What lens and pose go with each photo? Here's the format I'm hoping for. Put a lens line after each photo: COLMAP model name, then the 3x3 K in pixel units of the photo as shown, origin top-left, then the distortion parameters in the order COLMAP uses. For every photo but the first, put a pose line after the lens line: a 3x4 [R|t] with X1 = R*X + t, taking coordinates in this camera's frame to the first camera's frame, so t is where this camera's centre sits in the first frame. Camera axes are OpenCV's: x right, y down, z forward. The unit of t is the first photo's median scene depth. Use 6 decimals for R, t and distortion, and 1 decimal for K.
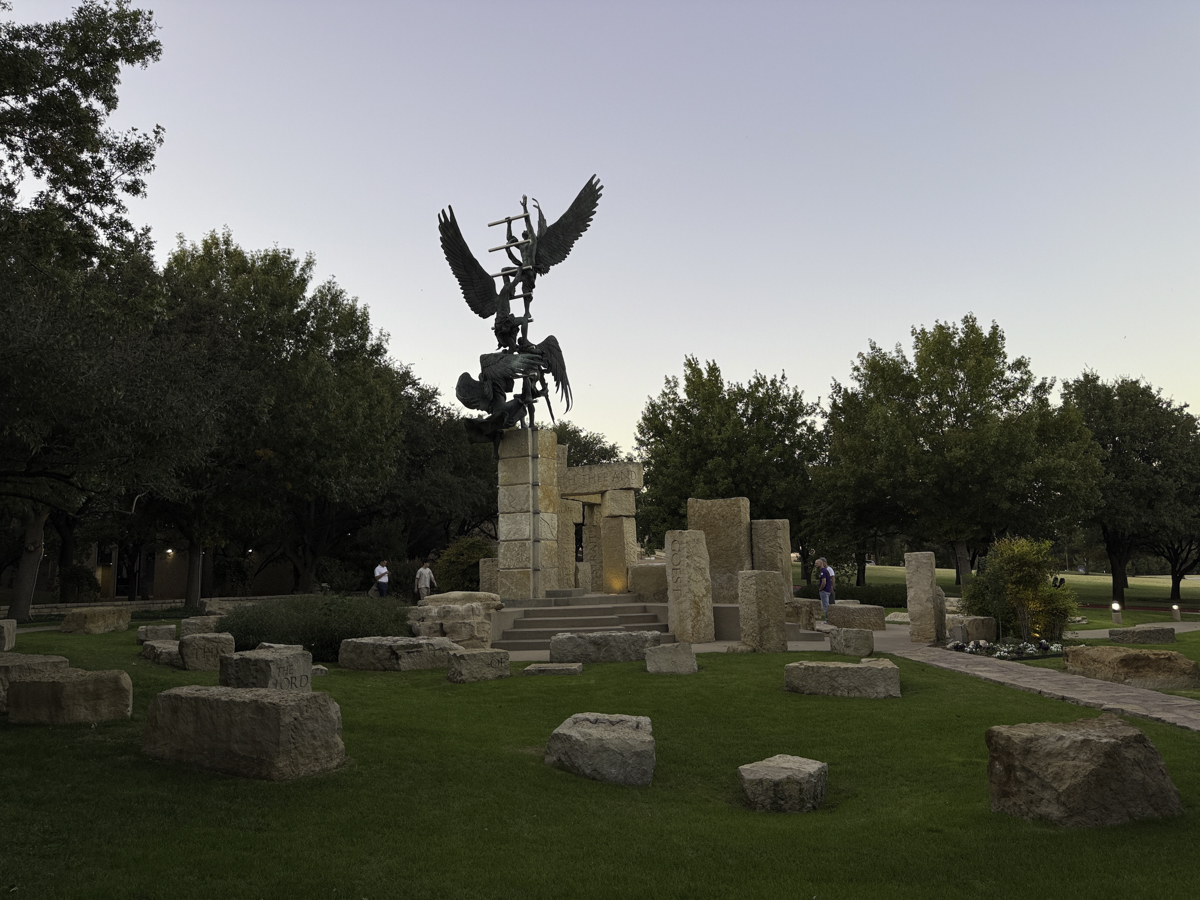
lens RADIAL K [[836.7, 0, 600.1], [0, 836.7, 459.6], [0, 0, 1]] dist [0.027607, -0.003175]
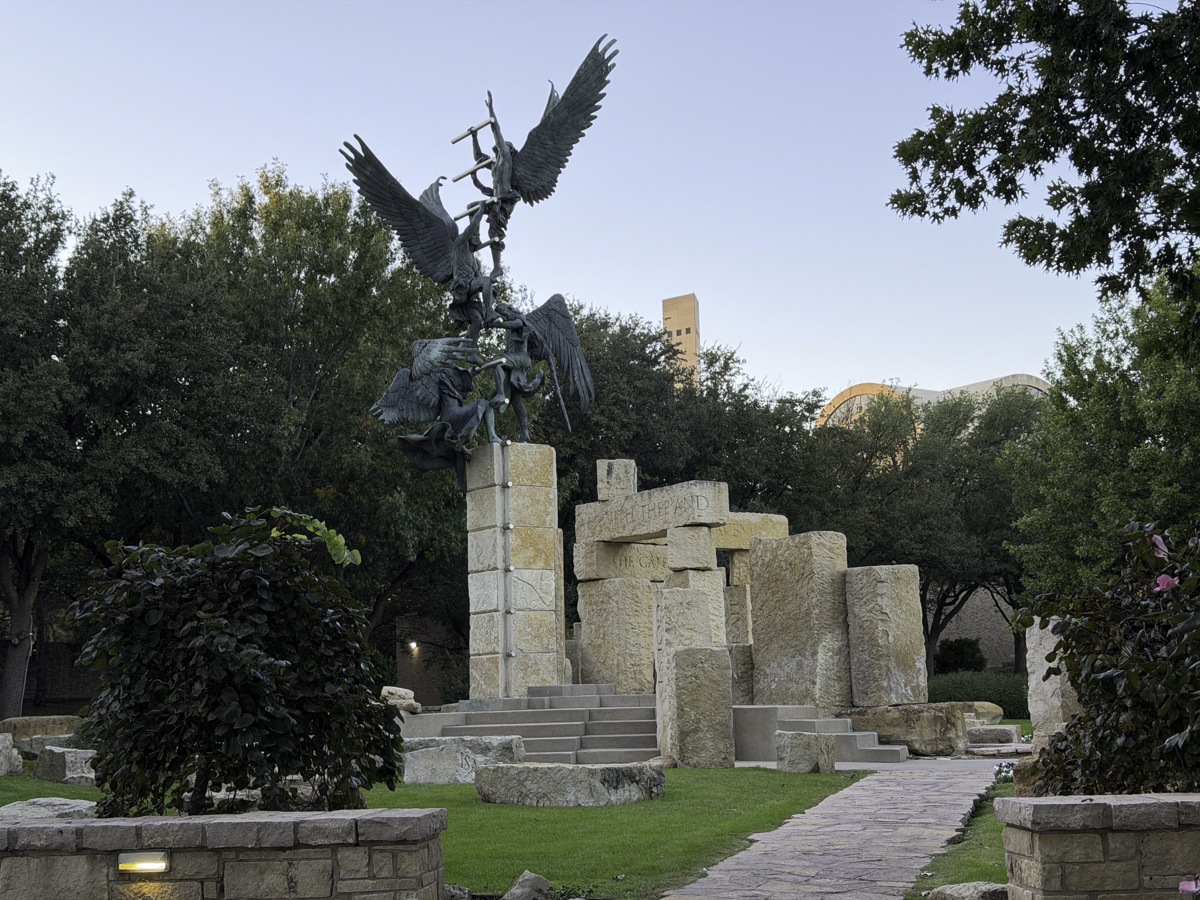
lens RADIAL K [[1677.8, 0, 599.5], [0, 1677.8, 447.0], [0, 0, 1]] dist [0.003250, 0.000000]
pose [[0.909359, -0.069091, -0.410235, 0.519635], [0.065628, 0.997590, -0.022537, 0.000877], [0.410804, -0.006429, 0.911701, -0.175182]]
